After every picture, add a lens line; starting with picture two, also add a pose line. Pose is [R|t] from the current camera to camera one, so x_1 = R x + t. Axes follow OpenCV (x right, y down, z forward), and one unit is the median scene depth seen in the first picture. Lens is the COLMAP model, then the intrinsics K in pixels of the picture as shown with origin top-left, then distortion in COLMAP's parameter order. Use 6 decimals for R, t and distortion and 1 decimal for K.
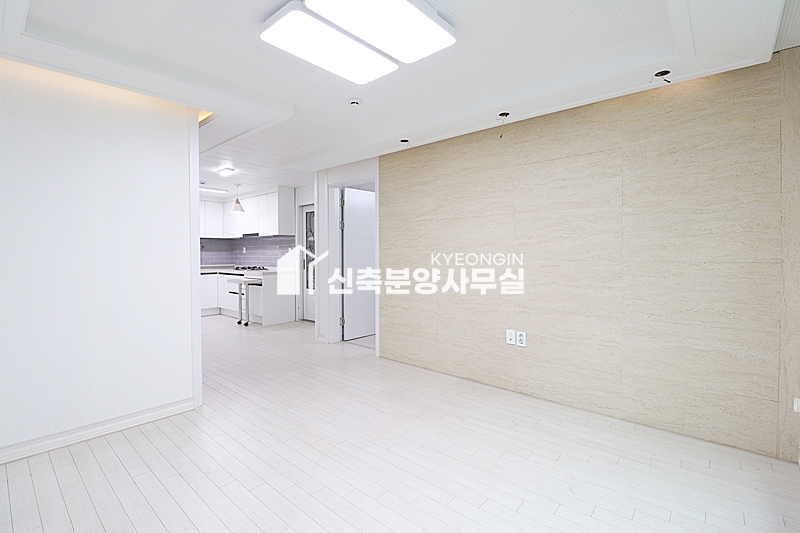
lens RADIAL K [[374.8, 0, 400.7], [0, 374.8, 264.5], [0, 0, 1]] dist [0.001047, -0.003782]
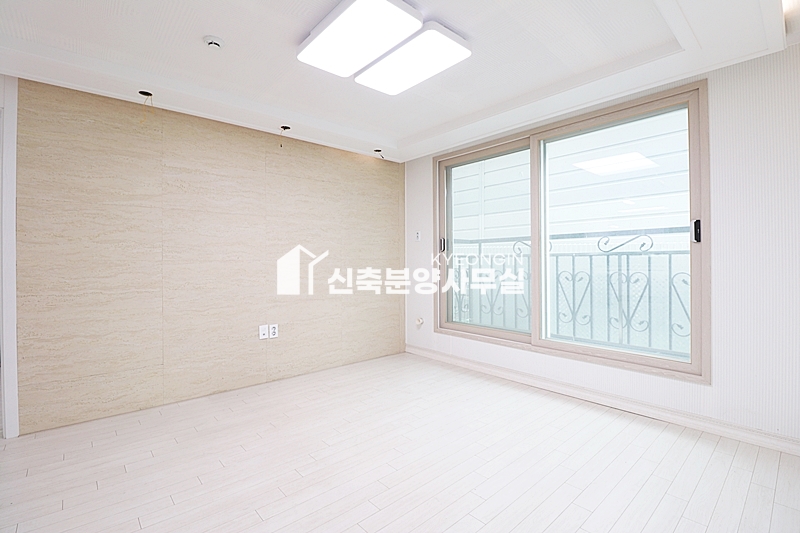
lens RADIAL K [[374.8, 0, 398.9], [0, 374.8, 266.5], [0, 0, 1]] dist [0.001047, -0.003782]
pose [[0.119492, -0.017677, 0.992678, -0.695268], [0.030710, 0.999429, 0.014101, 0.004894], [-0.992360, 0.028800, 0.119967, 0.478358]]
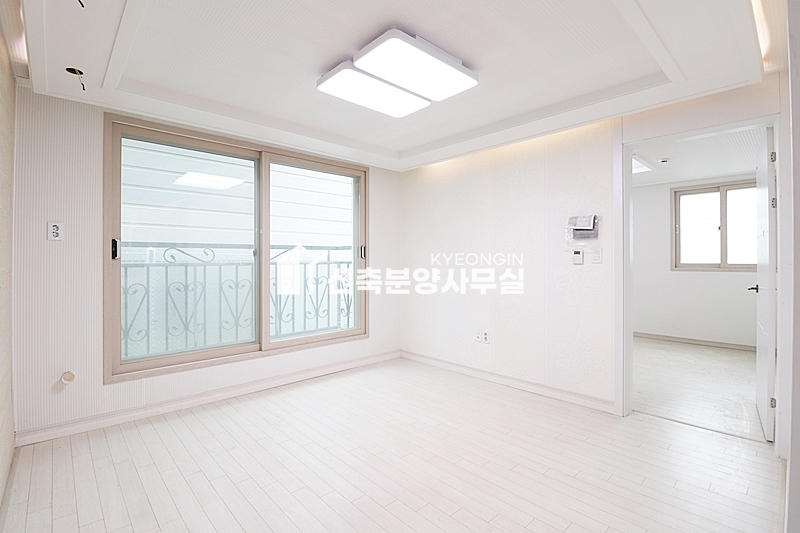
lens RADIAL K [[374.8, 0, 405.5], [0, 374.8, 260.9], [0, 0, 1]] dist [0.001047, -0.003782]
pose [[-0.996093, 0.011181, 0.087604, -0.152337], [0.012967, 0.999719, 0.019846, -0.025587], [-0.087358, 0.020905, -0.995958, 1.251632]]
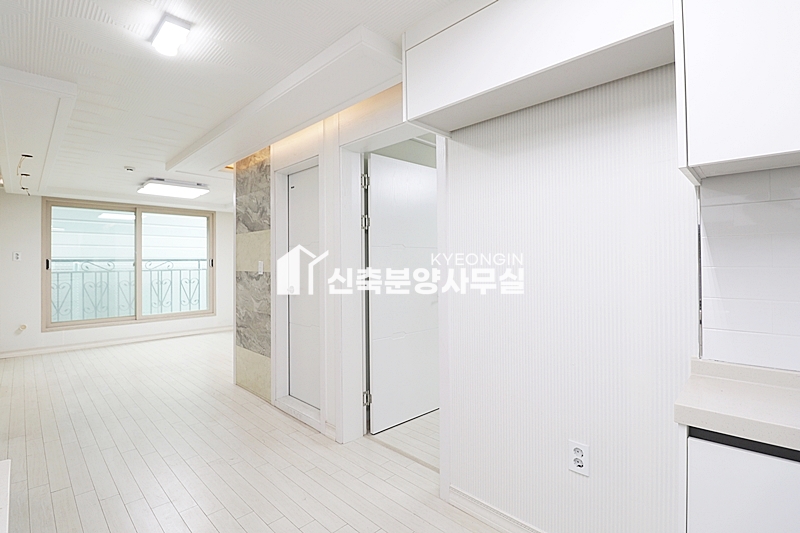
lens RADIAL K [[374.8, 0, 393.6], [0, 374.8, 263.5], [0, 0, 1]] dist [0.001047, -0.003782]
pose [[-0.998533, 0.012826, 0.052606, -1.023001], [0.013998, 0.999661, 0.021969, -0.063038], [-0.052306, 0.022673, -0.998374, 2.023562]]
